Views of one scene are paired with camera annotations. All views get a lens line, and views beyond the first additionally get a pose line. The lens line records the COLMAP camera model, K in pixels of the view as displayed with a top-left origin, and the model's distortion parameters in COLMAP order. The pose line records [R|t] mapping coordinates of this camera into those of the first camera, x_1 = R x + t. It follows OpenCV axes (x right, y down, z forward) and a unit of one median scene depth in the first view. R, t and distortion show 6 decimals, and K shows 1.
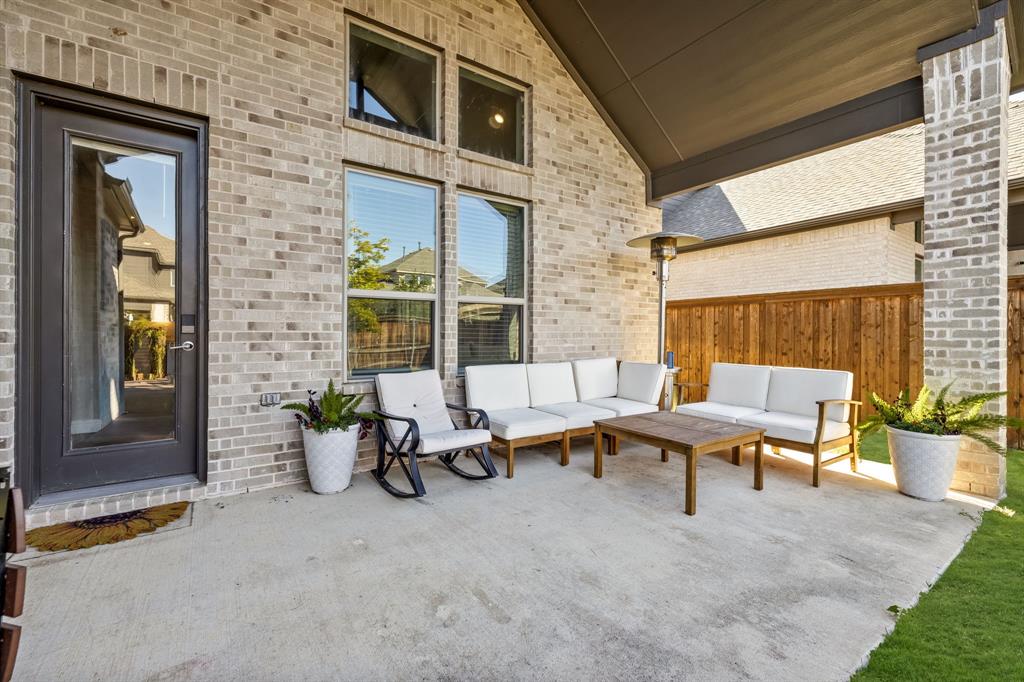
lens RADIAL K [[426.7, 0, 503.0], [0, 426.7, 336.6], [0, 0, 1]] dist [-0.000223, 0.000031]
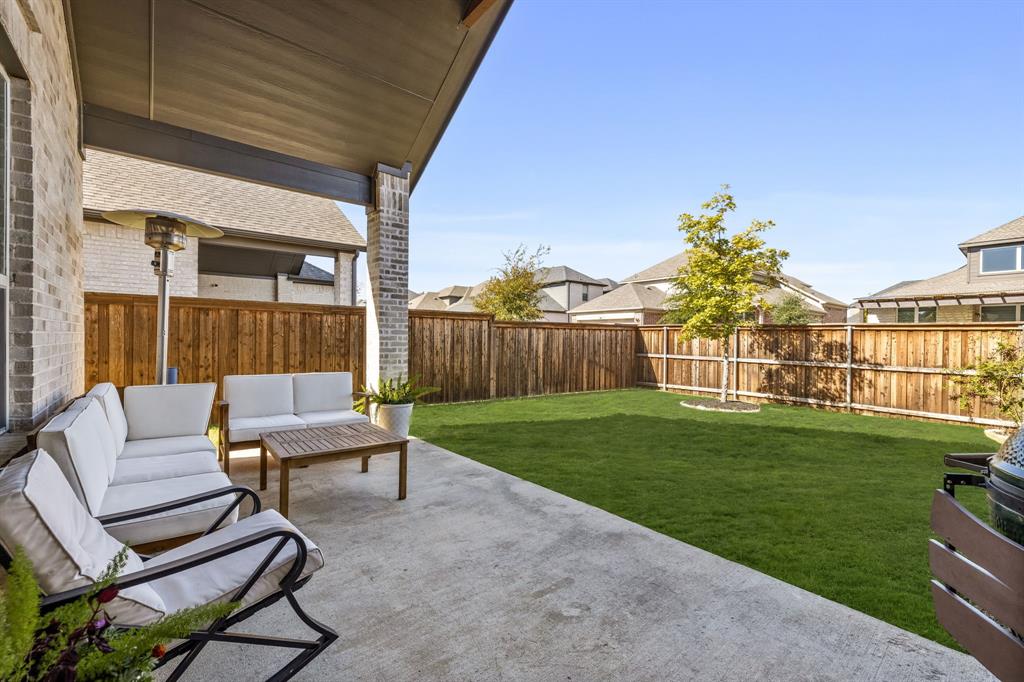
lens RADIAL K [[426.7, 0, 504.6], [0, 426.7, 341.0], [0, 0, 1]] dist [-0.000223, 0.000031]
pose [[-0.072909, -0.006368, 0.997318, -0.657983], [-0.002815, 0.999977, 0.006179, -0.030154], [-0.997335, -0.002357, -0.072926, 0.679084]]
